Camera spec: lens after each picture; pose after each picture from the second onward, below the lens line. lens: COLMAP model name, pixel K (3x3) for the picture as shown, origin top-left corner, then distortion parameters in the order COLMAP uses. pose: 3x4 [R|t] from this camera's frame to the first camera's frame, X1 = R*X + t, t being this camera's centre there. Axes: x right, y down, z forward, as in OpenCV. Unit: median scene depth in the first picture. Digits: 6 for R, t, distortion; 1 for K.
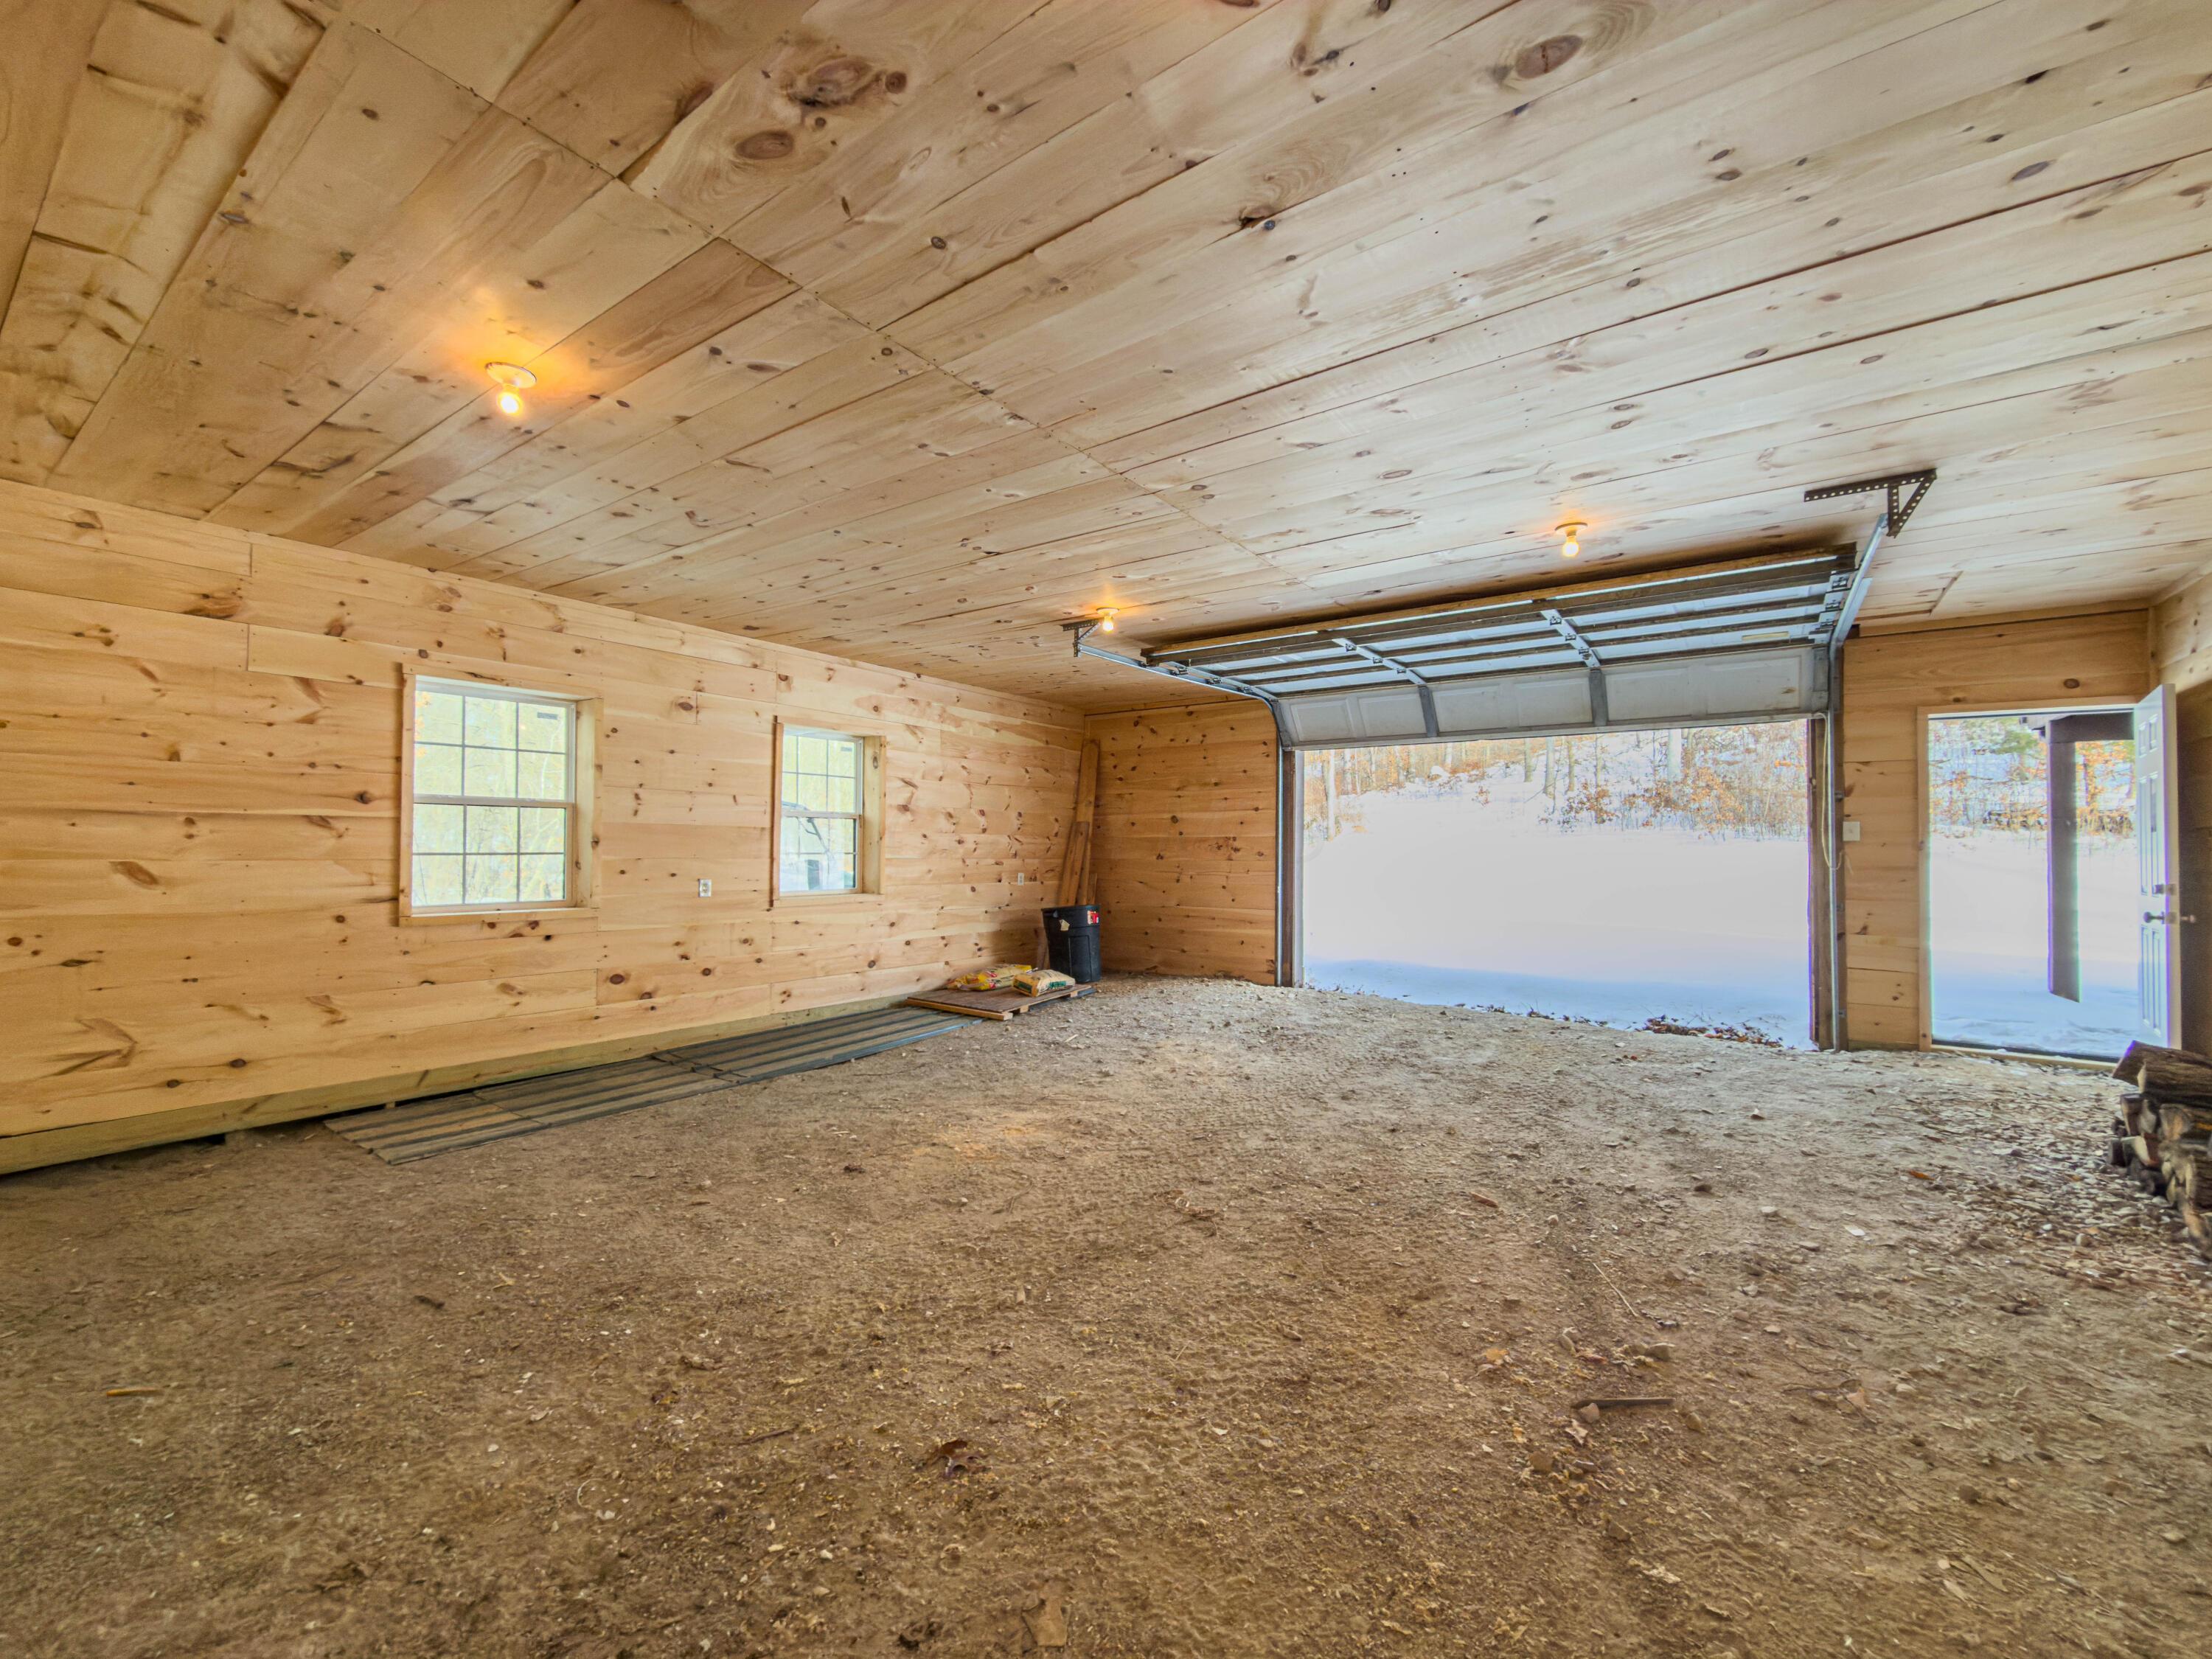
lens RADIAL K [[847.4, 0, 1103.3], [0, 847.4, 837.4], [0, 0, 1]] dist [-0.001782, -0.000136]
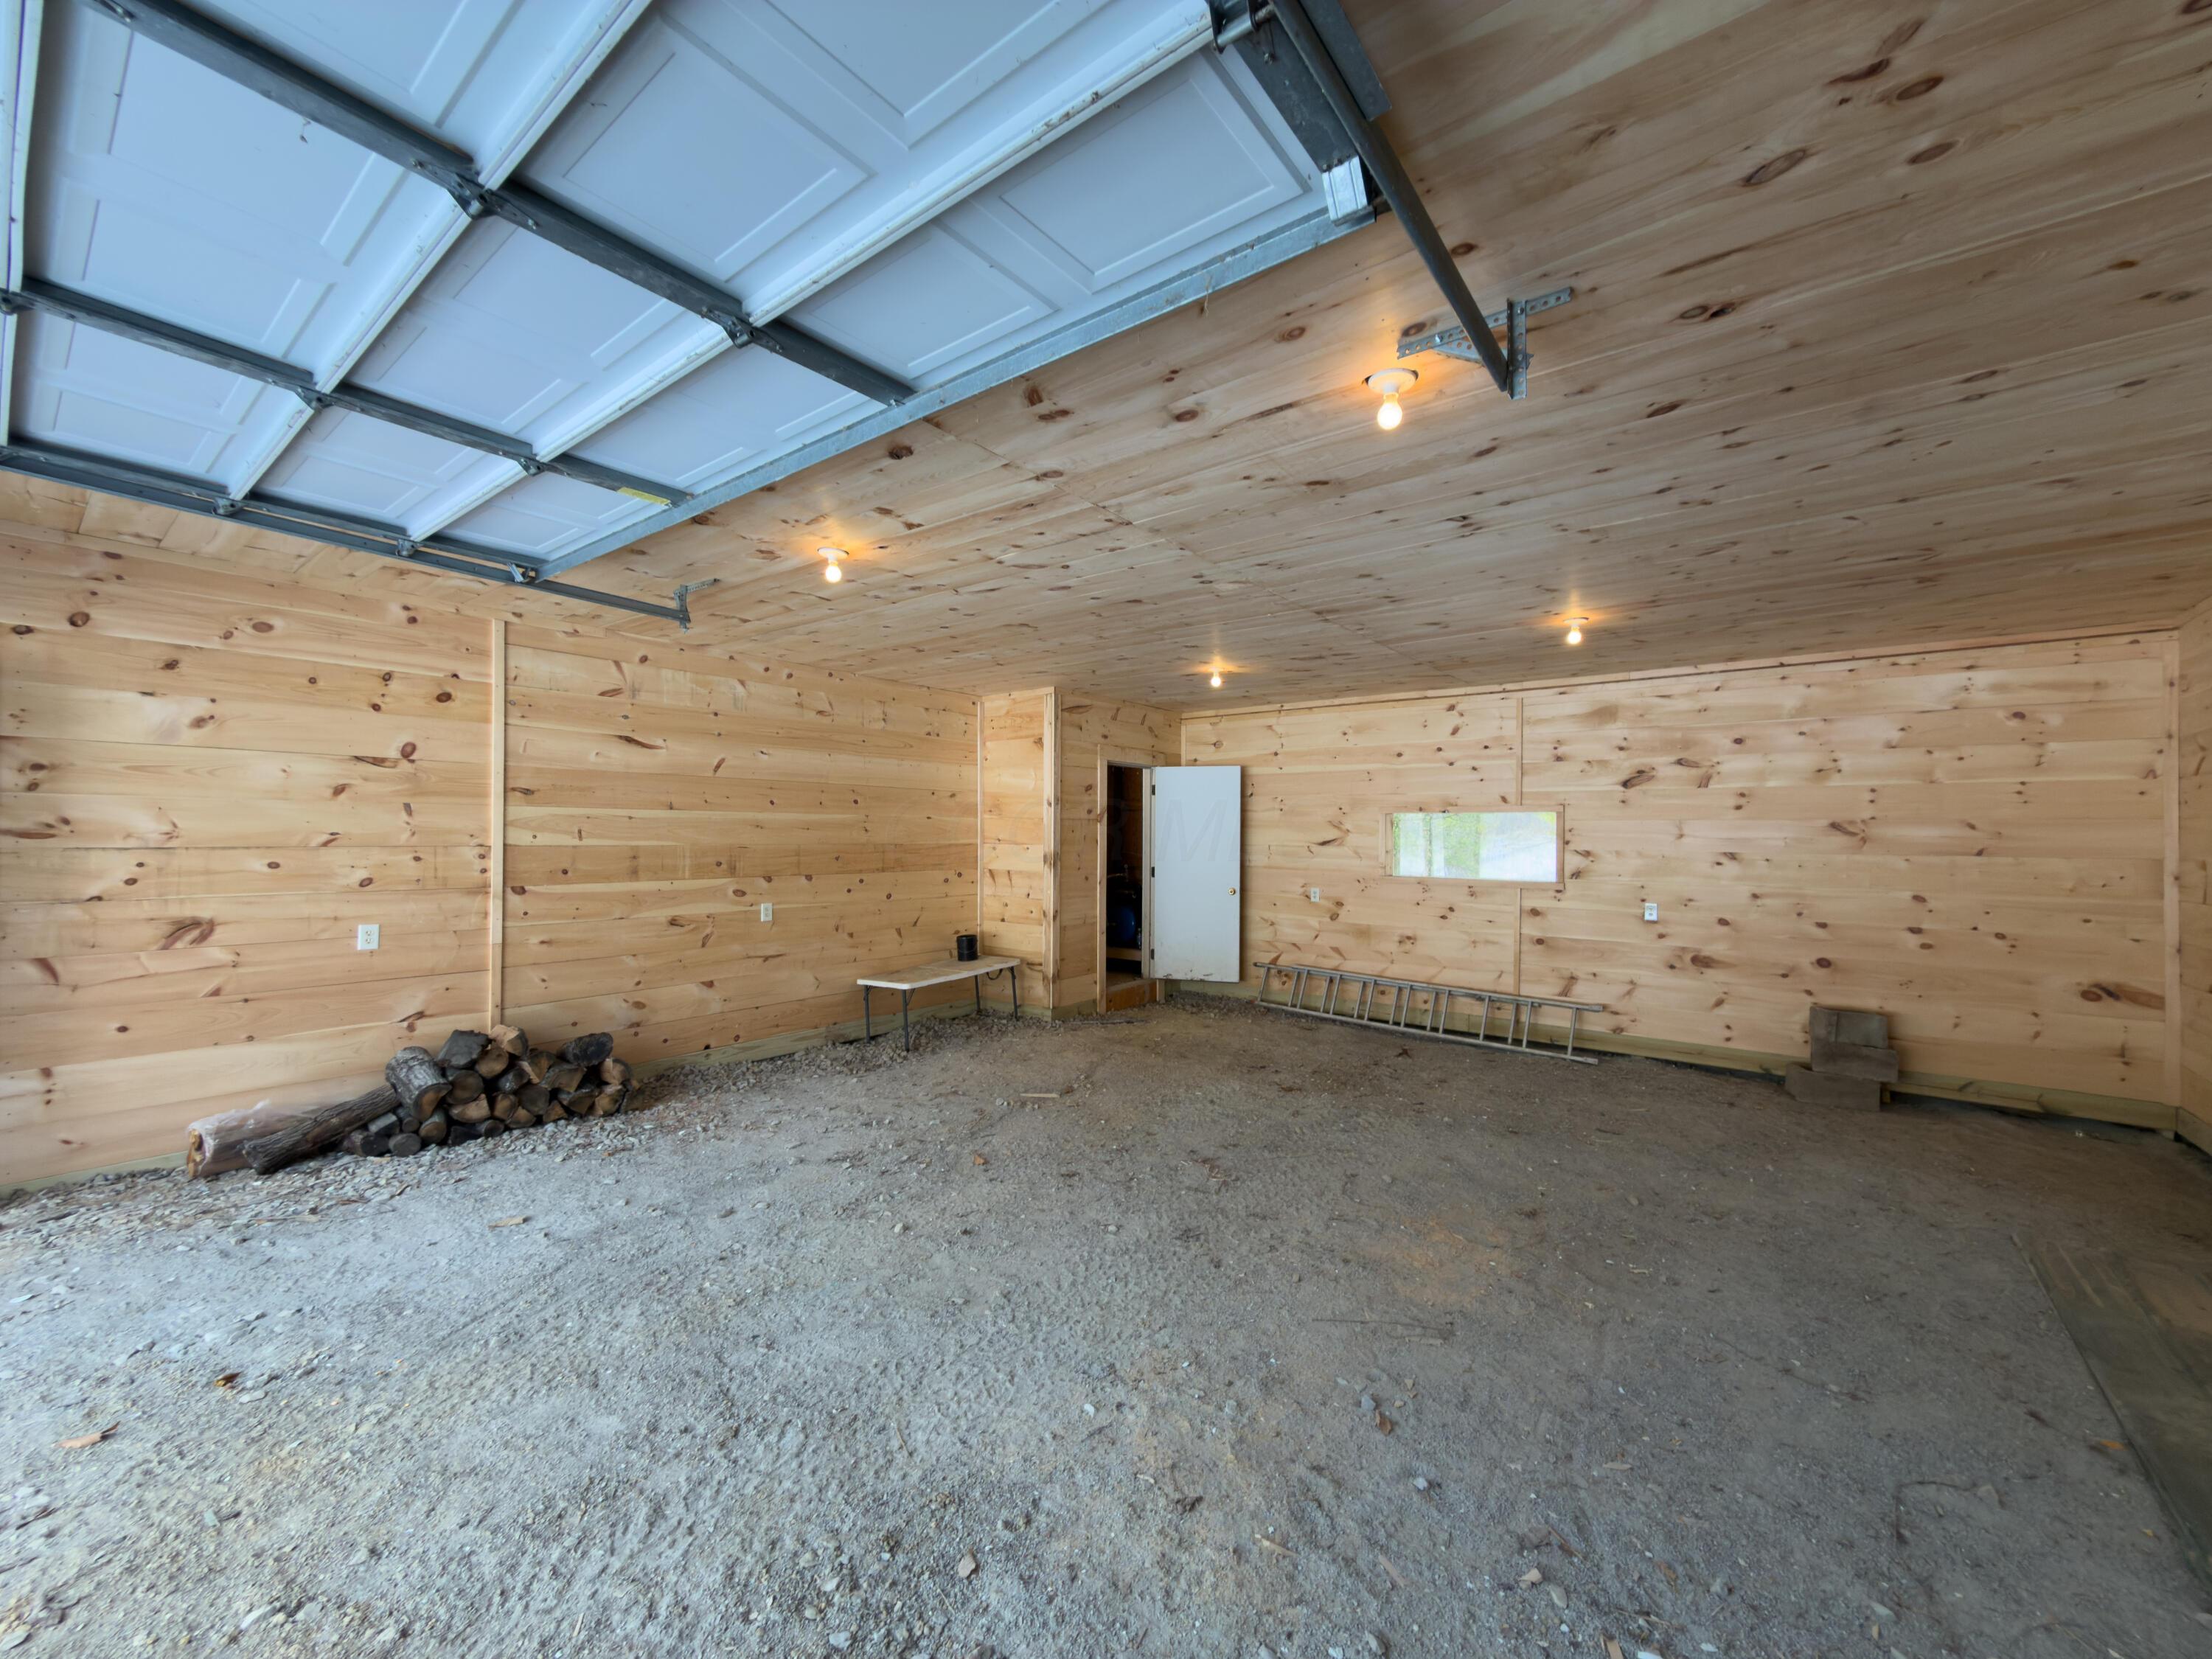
lens RADIAL K [[881.7, 0, 1092.4], [0, 881.7, 828.0], [0, 0, 1]] dist [-0.000661, -0.000003]
pose [[-0.997049, -0.014001, 0.075478, 0.138747], [-0.015693, 0.999638, -0.021869, -0.030901], [-0.075145, -0.022988, -0.996908, 1.869095]]
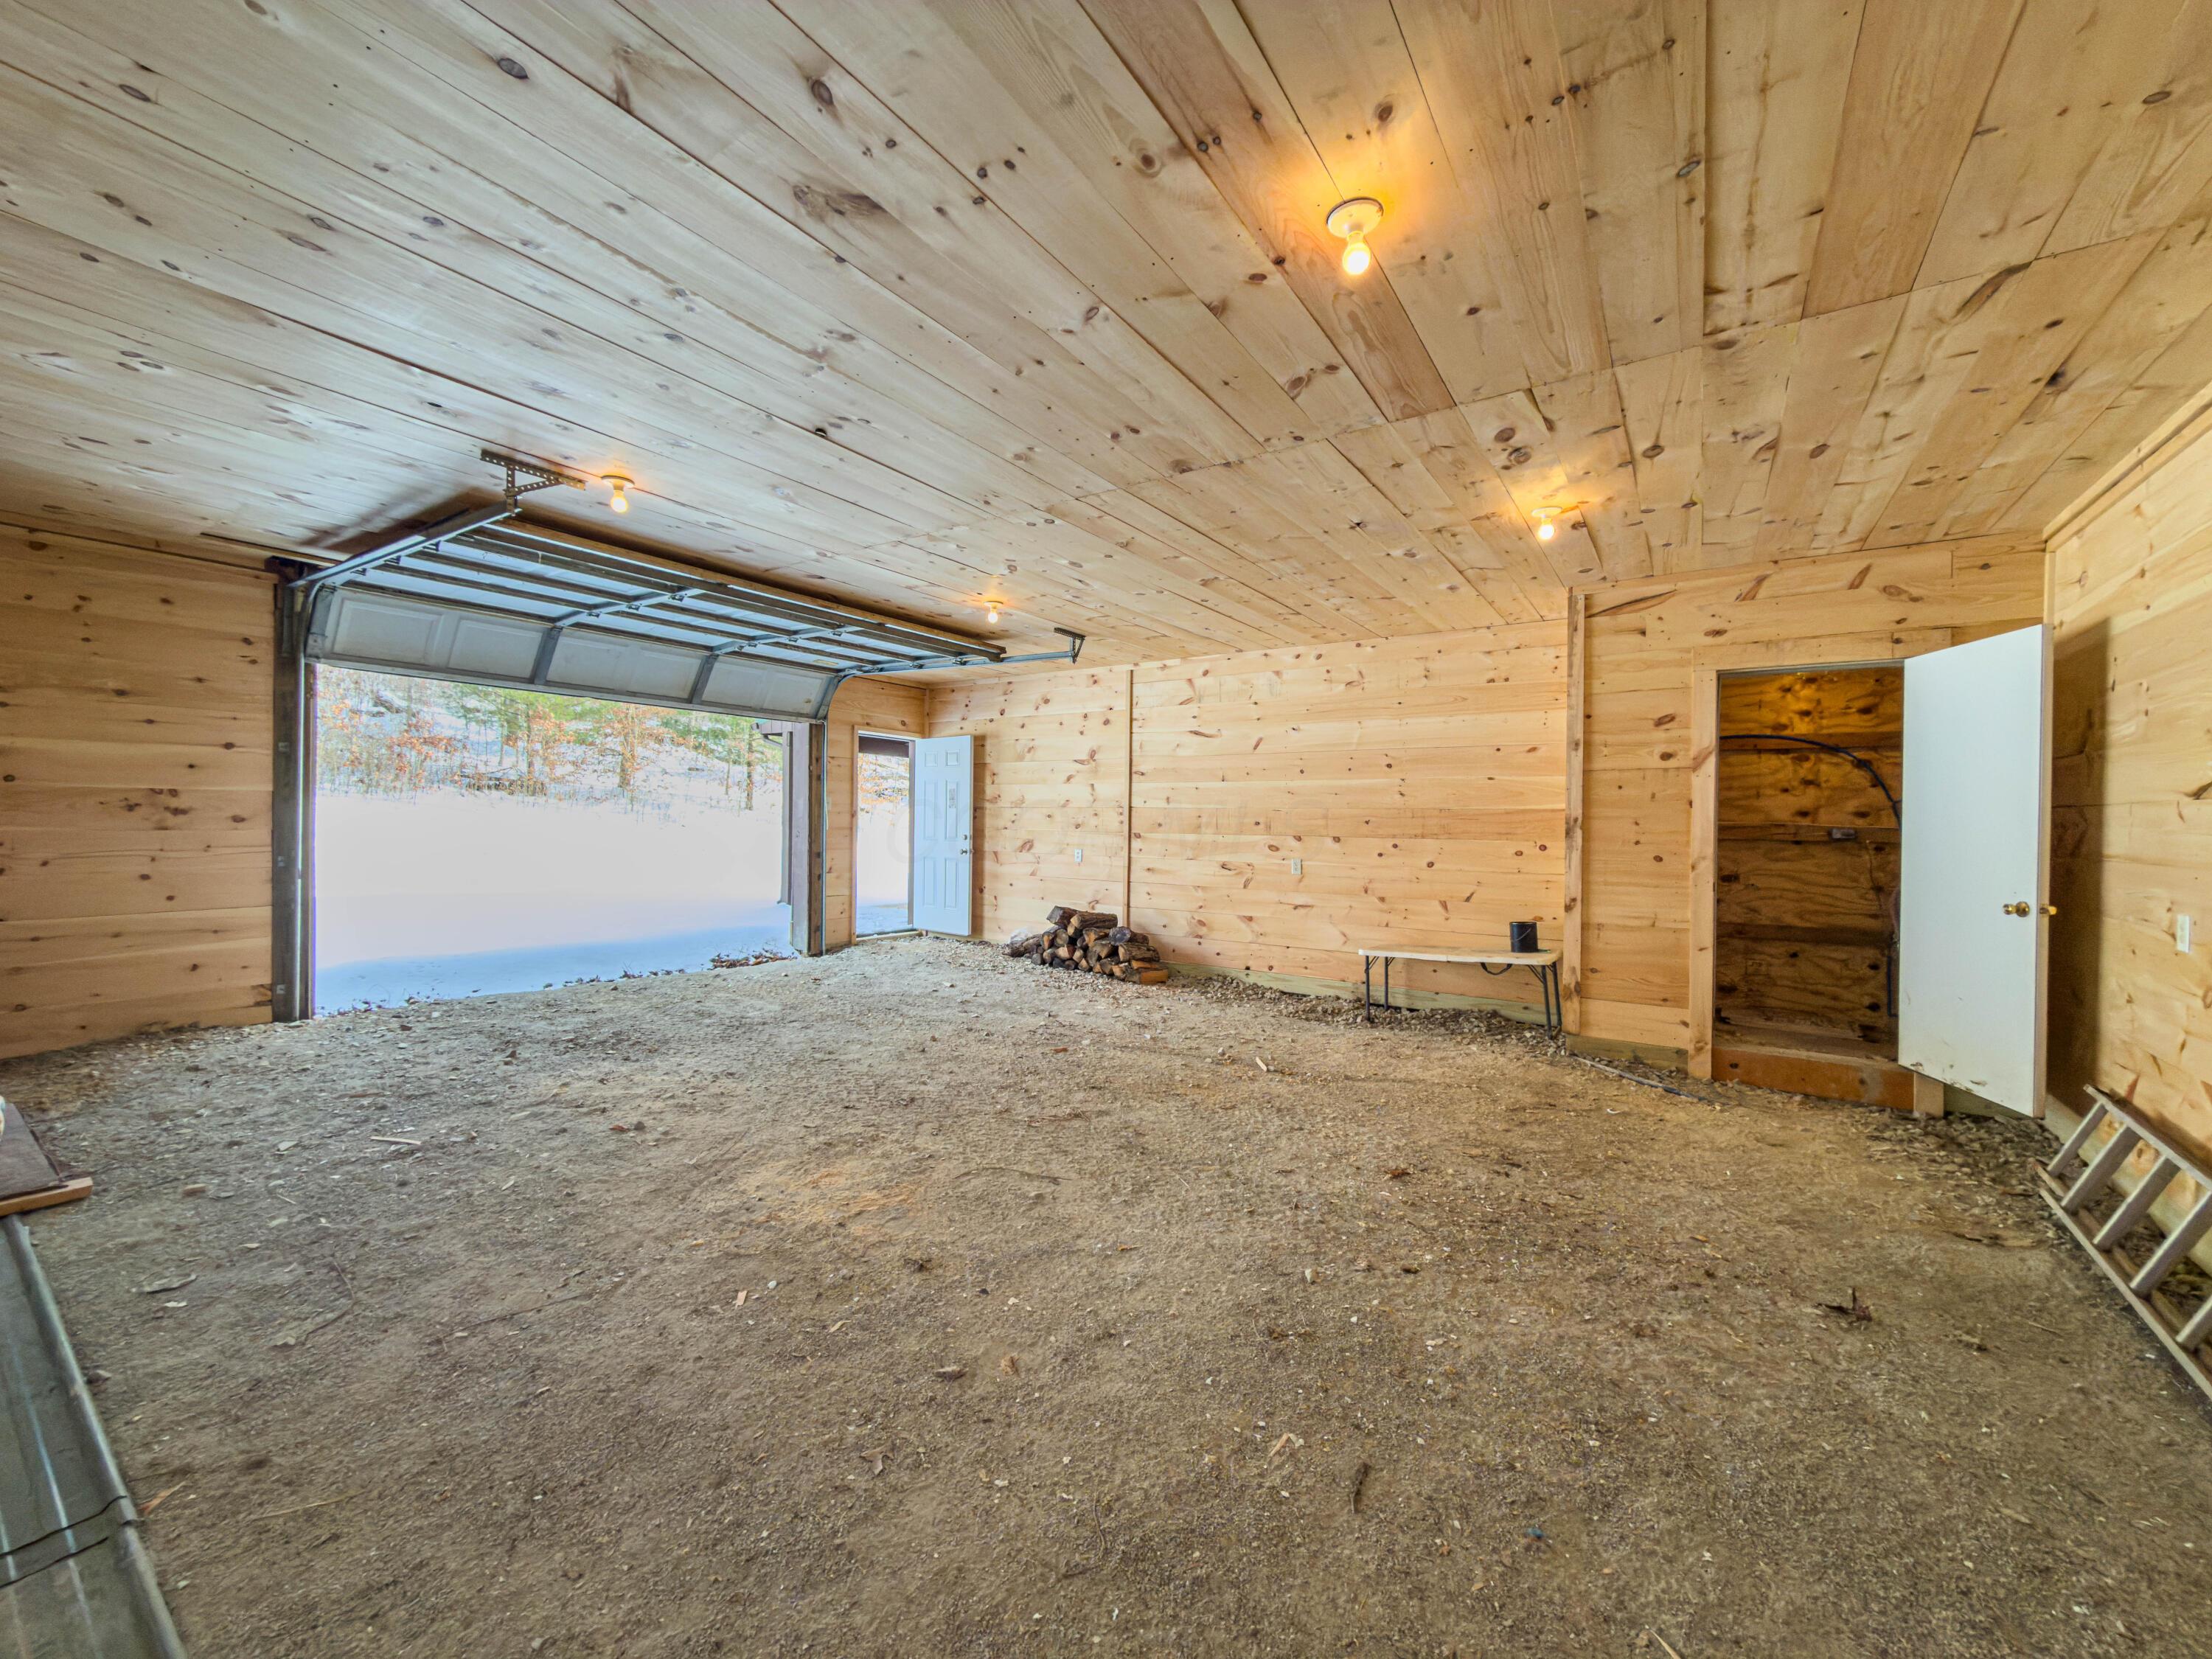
lens RADIAL K [[871.4, 0, 1106.0], [0, 871.4, 829.5], [0, 0, 1]] dist [-0.001698, -0.000182]
pose [[0.008141, -0.018282, 0.999800, -0.931737], [-0.028839, 0.999413, 0.018510, -0.005511], [-0.999551, -0.028984, 0.007609, 0.750813]]
